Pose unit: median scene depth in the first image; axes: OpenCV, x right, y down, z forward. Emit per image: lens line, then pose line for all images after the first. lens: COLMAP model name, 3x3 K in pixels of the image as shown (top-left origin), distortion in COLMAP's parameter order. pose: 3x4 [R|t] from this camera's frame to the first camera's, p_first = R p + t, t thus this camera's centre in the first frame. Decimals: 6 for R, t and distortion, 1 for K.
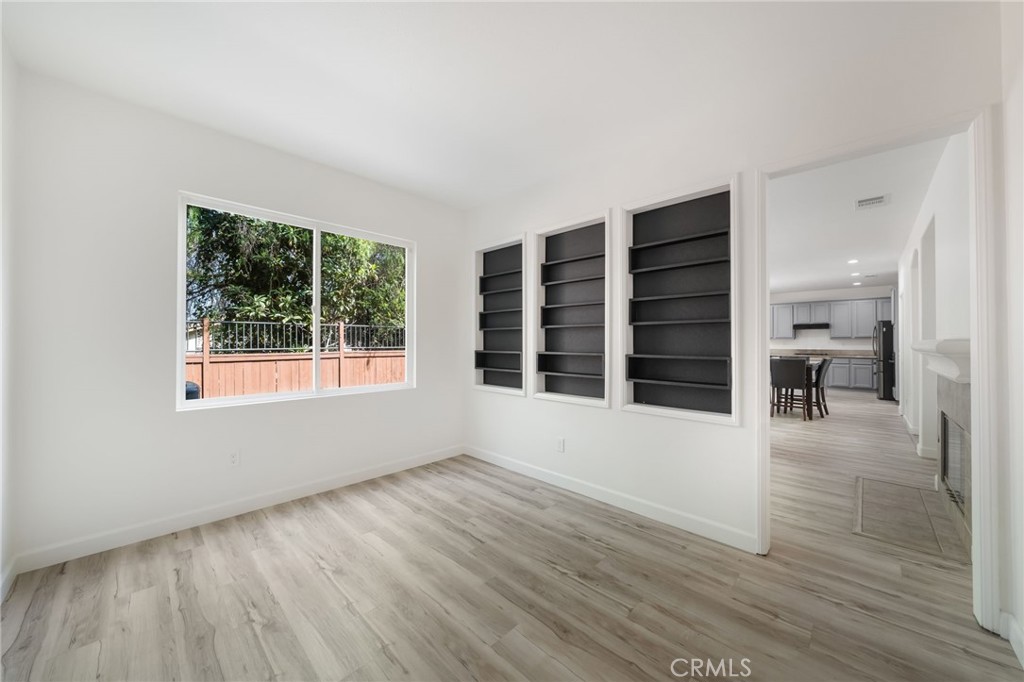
lens RADIAL K [[365.7, 0, 499.3], [0, 365.7, 337.9], [0, 0, 1]] dist [-0.000527, -0.000023]
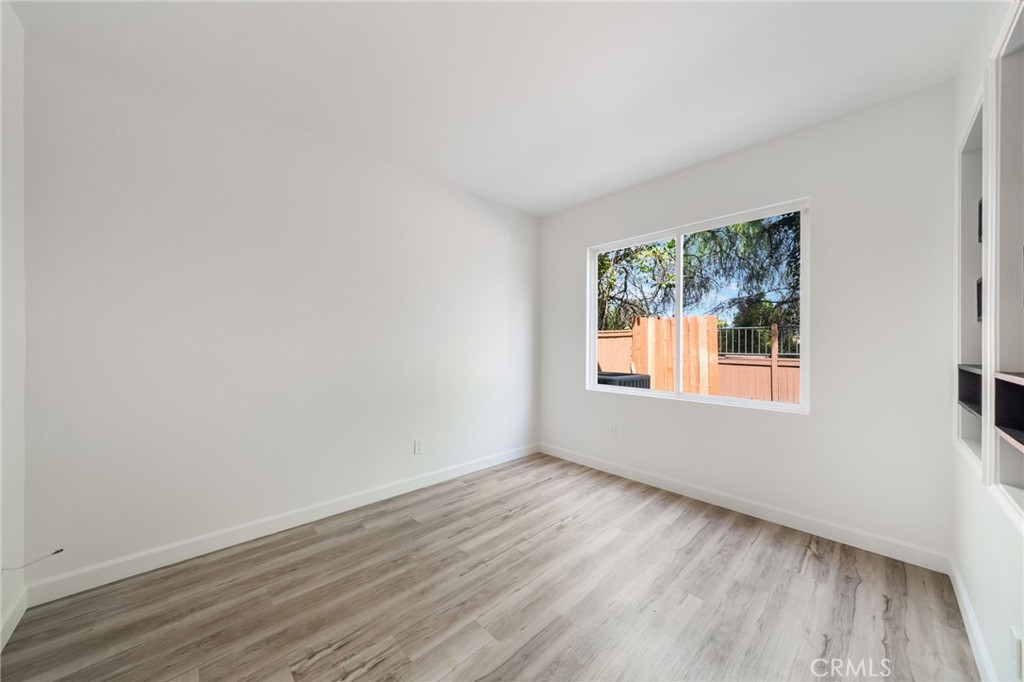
lens RADIAL K [[365.6, 0, 518.2], [0, 365.6, 341.3], [0, 0, 1]] dist [-0.000834, -0.000036]
pose [[-0.005154, -0.007991, -0.999955, 0.667992], [-0.003212, 0.999963, -0.007975, 0.011376], [0.999982, 0.003171, -0.005180, 0.703293]]
